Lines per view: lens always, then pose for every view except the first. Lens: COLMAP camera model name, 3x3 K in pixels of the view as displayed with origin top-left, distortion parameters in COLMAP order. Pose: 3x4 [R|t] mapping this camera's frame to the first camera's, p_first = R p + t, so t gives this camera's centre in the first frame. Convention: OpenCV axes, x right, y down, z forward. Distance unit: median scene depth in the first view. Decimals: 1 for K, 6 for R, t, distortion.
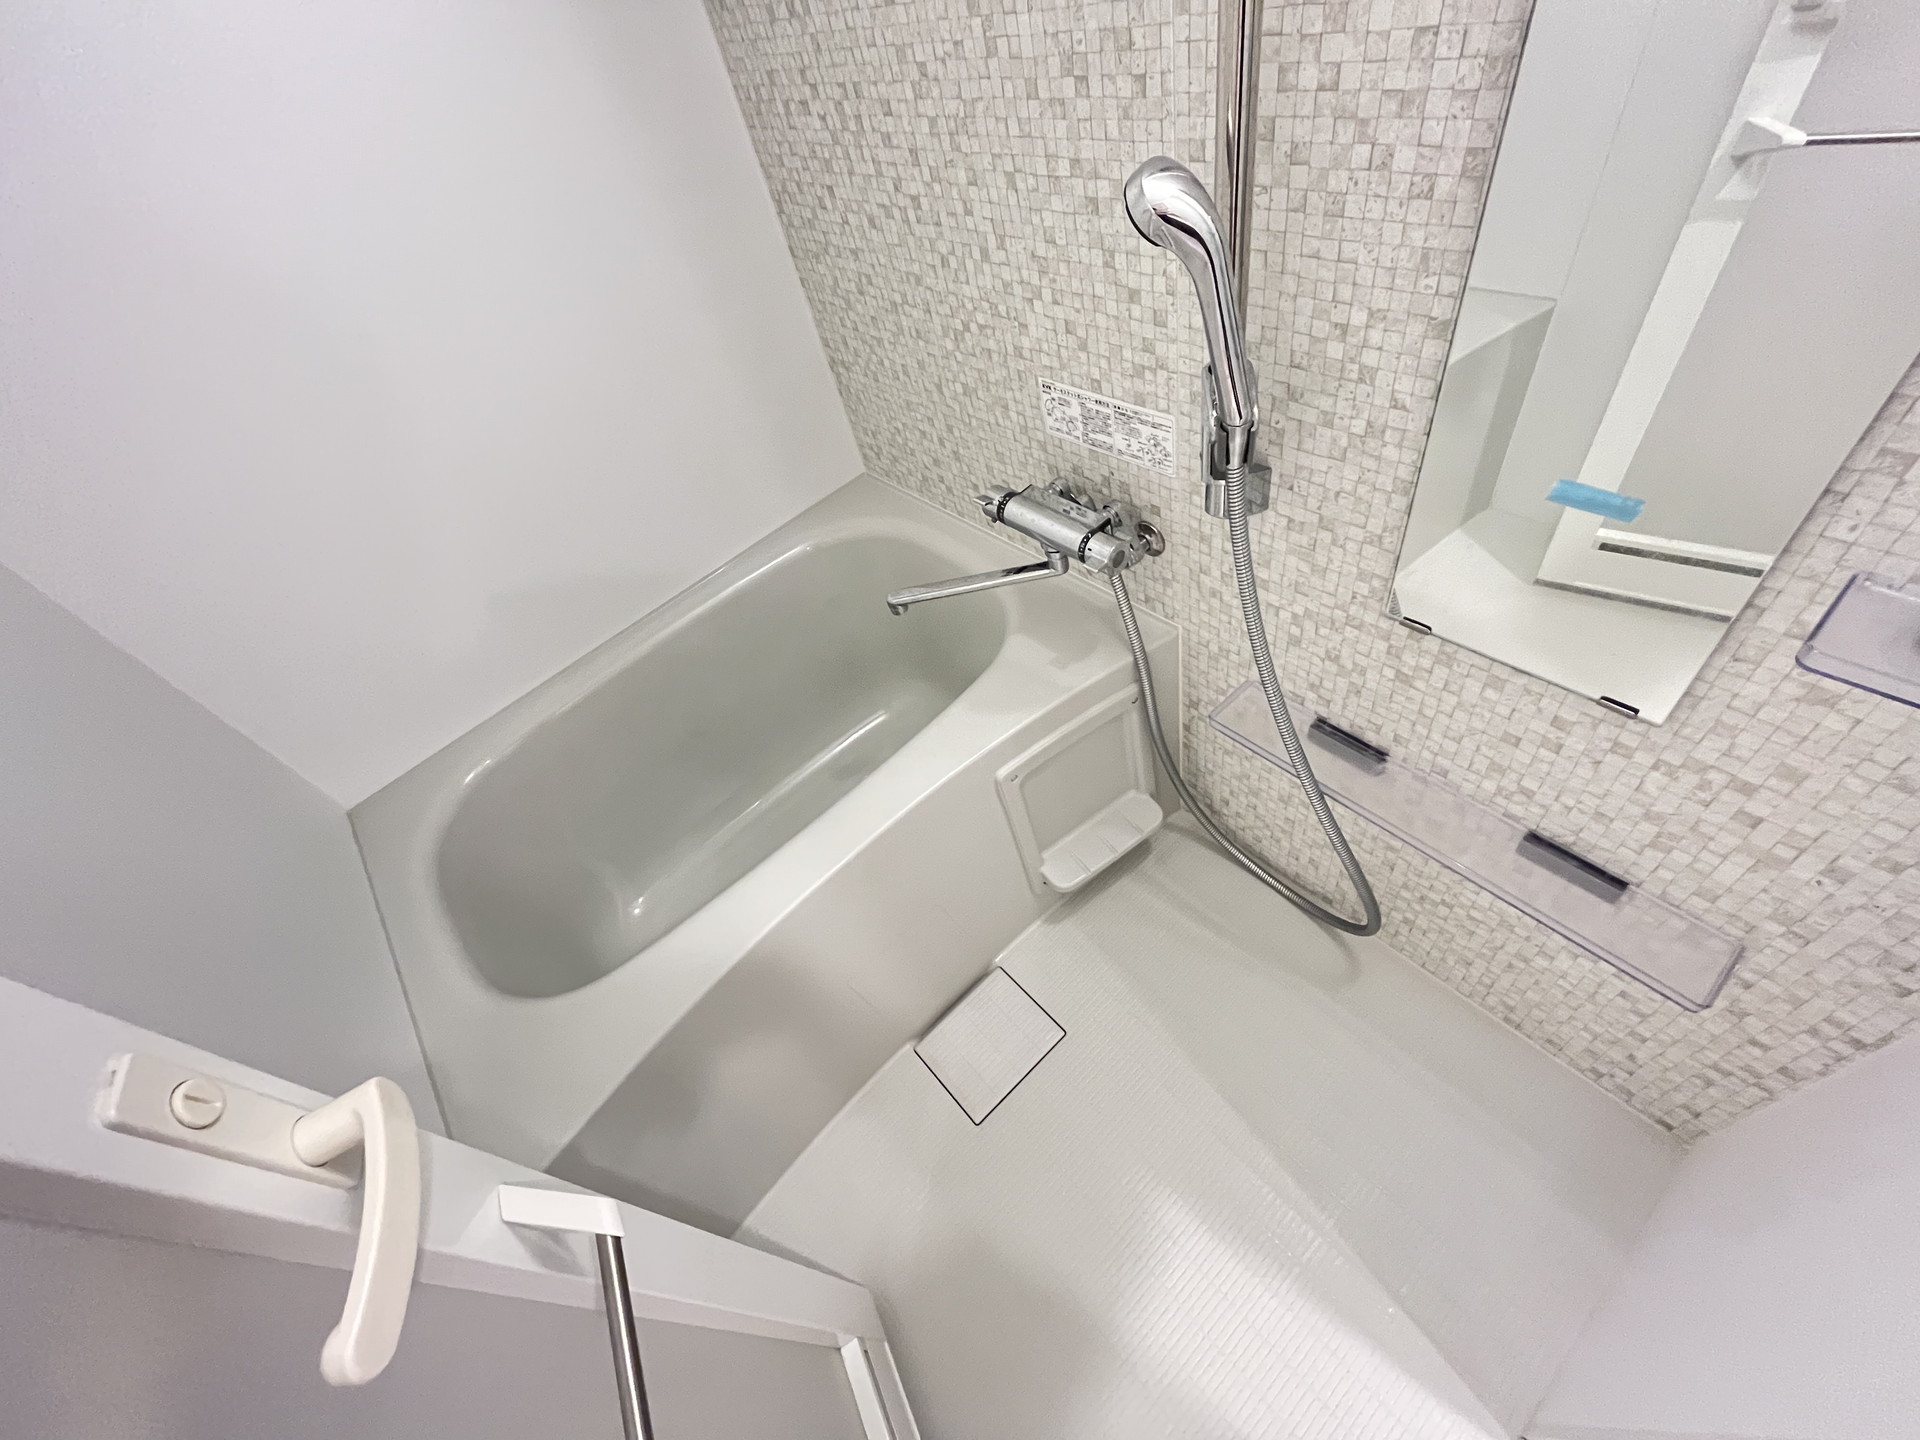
lens RADIAL K [[784.8, 0, 960.3], [0, 784.8, 725.3], [0, 0, 1]] dist [-0.003611, -0.000173]
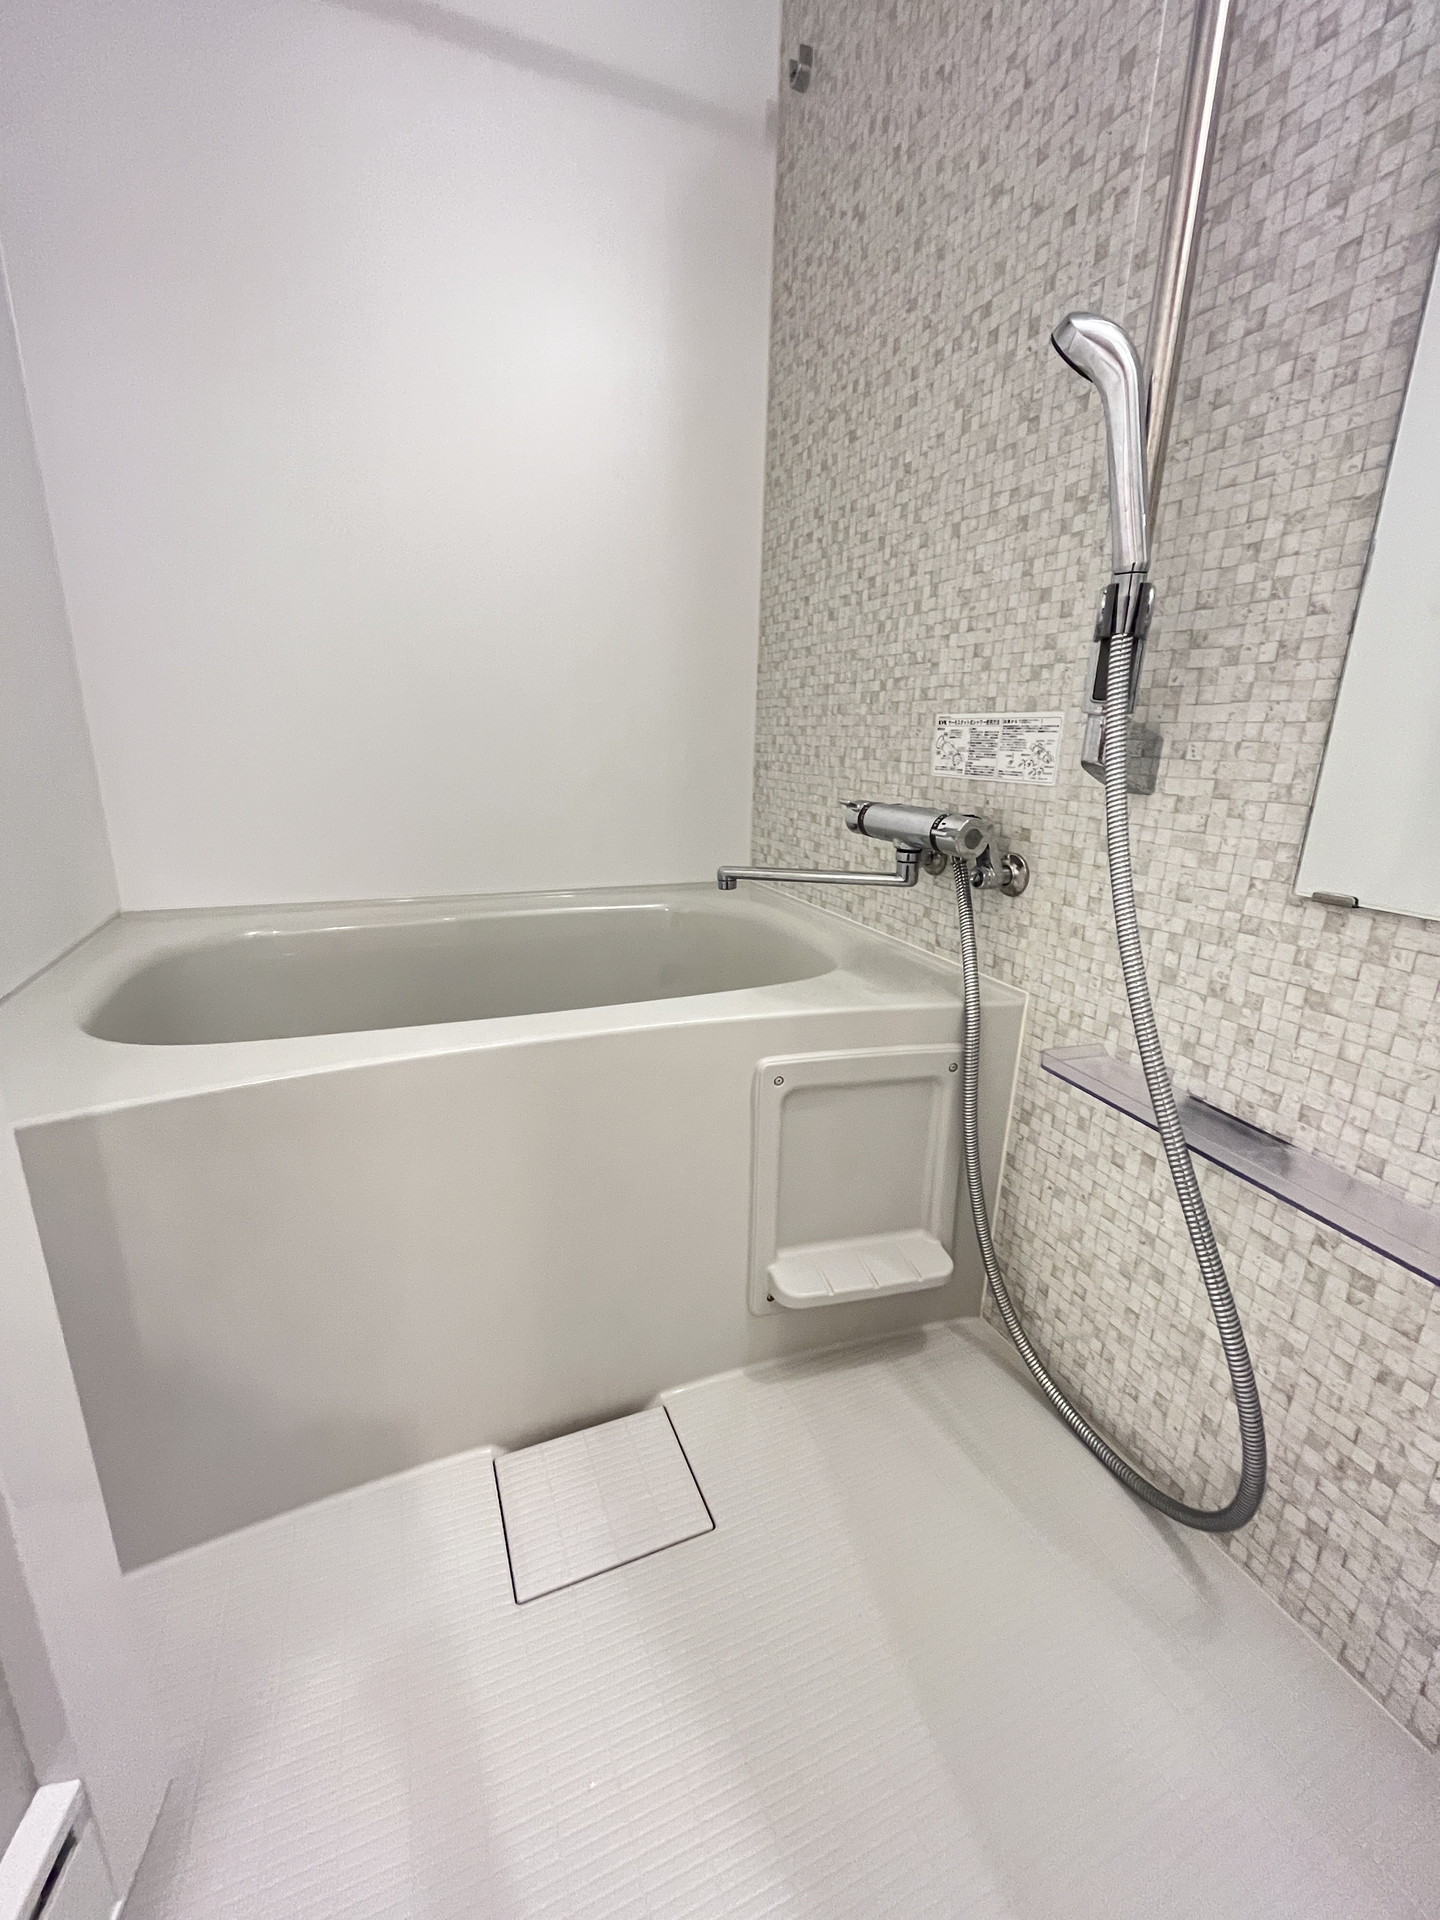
lens RADIAL K [[784.8, 0, 723.8], [0, 784.8, 958.1], [0, 0, 1]] dist [-0.003611, -0.000173]
pose [[0.923033, 0.314952, -0.220941, 0.192155], [-0.384038, 0.788490, -0.480415, 0.466378], [0.022902, 0.528288, 0.848756, 0.325129]]
